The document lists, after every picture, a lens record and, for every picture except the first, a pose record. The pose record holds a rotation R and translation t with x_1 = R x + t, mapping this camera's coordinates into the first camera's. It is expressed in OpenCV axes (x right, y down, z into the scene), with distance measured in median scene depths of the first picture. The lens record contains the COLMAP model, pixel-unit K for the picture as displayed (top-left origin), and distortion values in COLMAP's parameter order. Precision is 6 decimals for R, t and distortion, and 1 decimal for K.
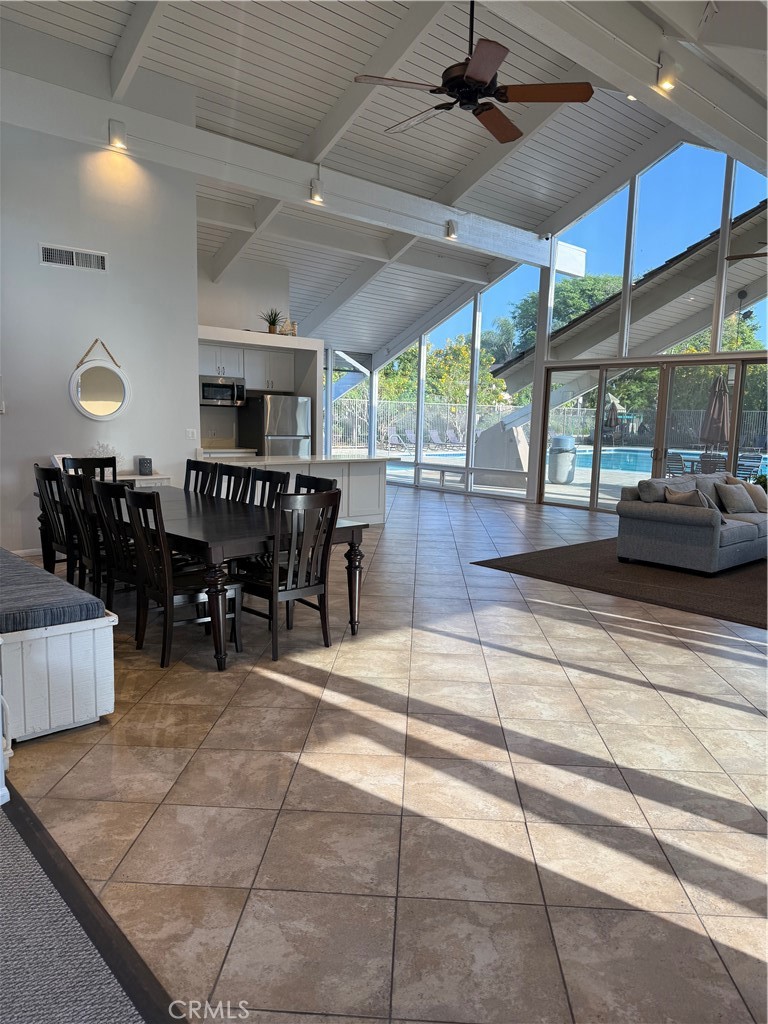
lens RADIAL K [[717.1, 0, 387.7], [0, 717.1, 523.3], [0, 0, 1]] dist [0.077794, -0.121196]
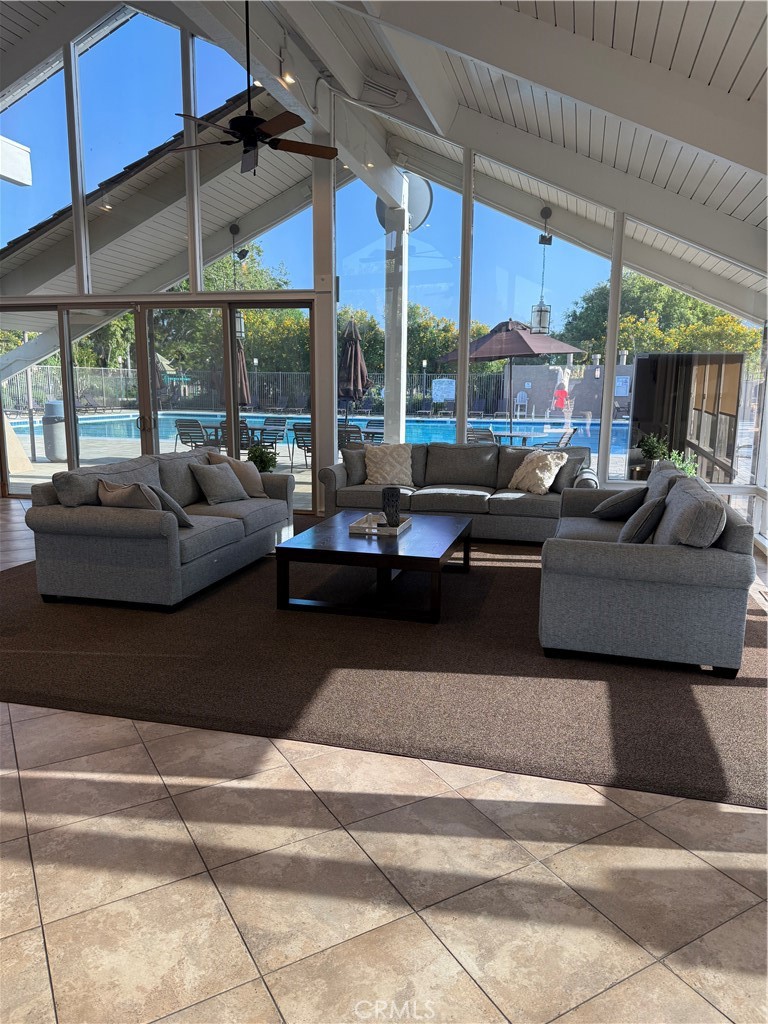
lens RADIAL K [[717.1, 0, 387.7], [0, 717.1, 523.3], [0, 0, 1]] dist [0.077794, -0.121196]
pose [[0.838994, -0.116991, 0.531414, 0.176674], [0.090209, 0.993004, 0.076189, -0.026630], [-0.536610, -0.015983, 0.843679, 0.218630]]
